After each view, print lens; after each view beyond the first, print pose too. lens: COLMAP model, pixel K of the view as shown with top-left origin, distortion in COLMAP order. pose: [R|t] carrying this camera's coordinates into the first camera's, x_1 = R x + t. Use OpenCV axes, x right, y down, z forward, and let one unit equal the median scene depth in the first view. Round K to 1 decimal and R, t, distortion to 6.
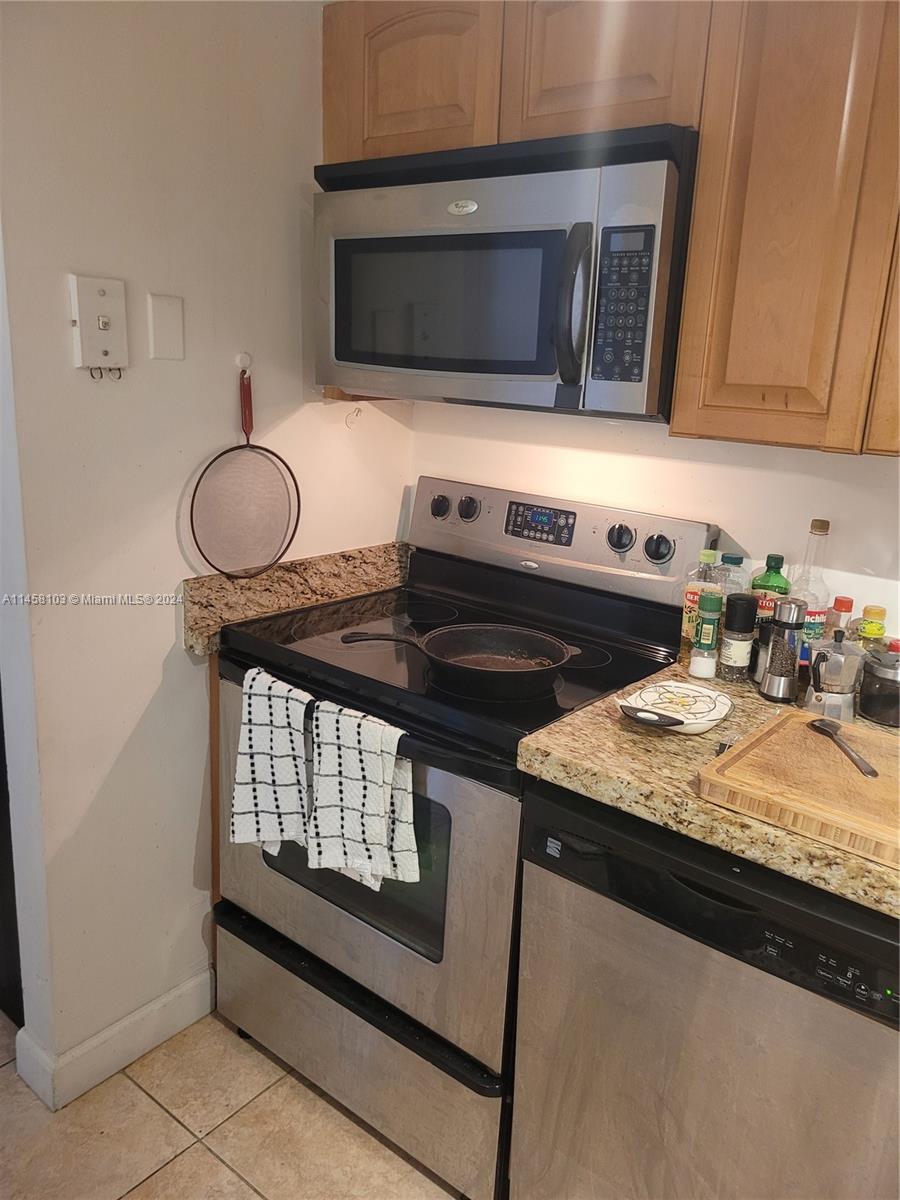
lens RADIAL K [[888.8, 0, 451.5], [0, 888.8, 583.2], [0, 0, 1]] dist [0.057943, -0.045921]
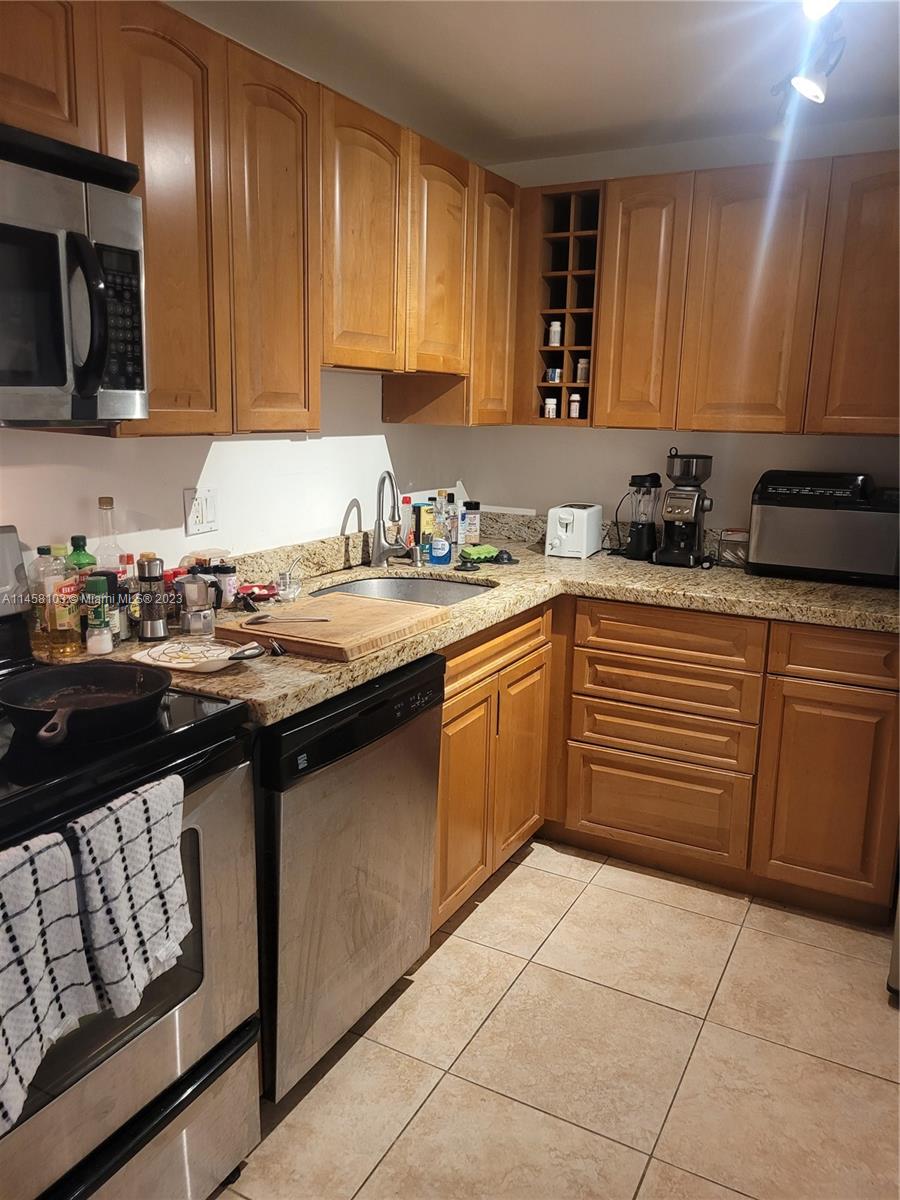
lens RADIAL K [[888.8, 0, 449.2], [0, 888.8, 599.3], [0, 0, 1]] dist [0.057943, -0.045921]
pose [[-0.163229, -0.265100, 0.950304, -0.905039], [0.213284, 0.930963, 0.296340, -0.212754], [-0.963258, 0.251056, -0.095419, 0.733887]]
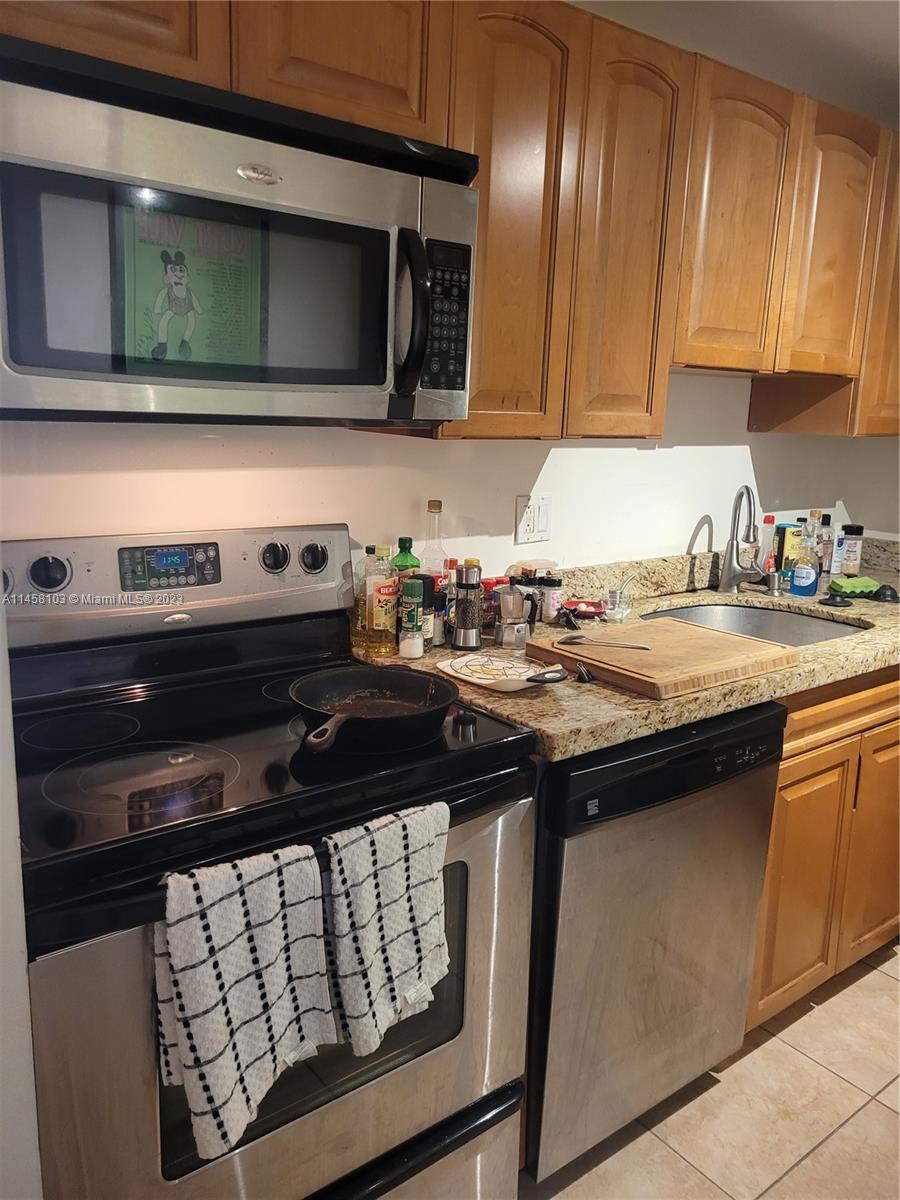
lens RADIAL K [[888.8, 0, 460.1], [0, 888.8, 584.4], [0, 0, 1]] dist [0.057943, -0.045921]
pose [[0.243848, -0.231631, 0.941746, -0.778056], [0.222509, 0.958517, 0.178142, -0.176900], [-0.943943, 0.166107, 0.285273, 0.673992]]
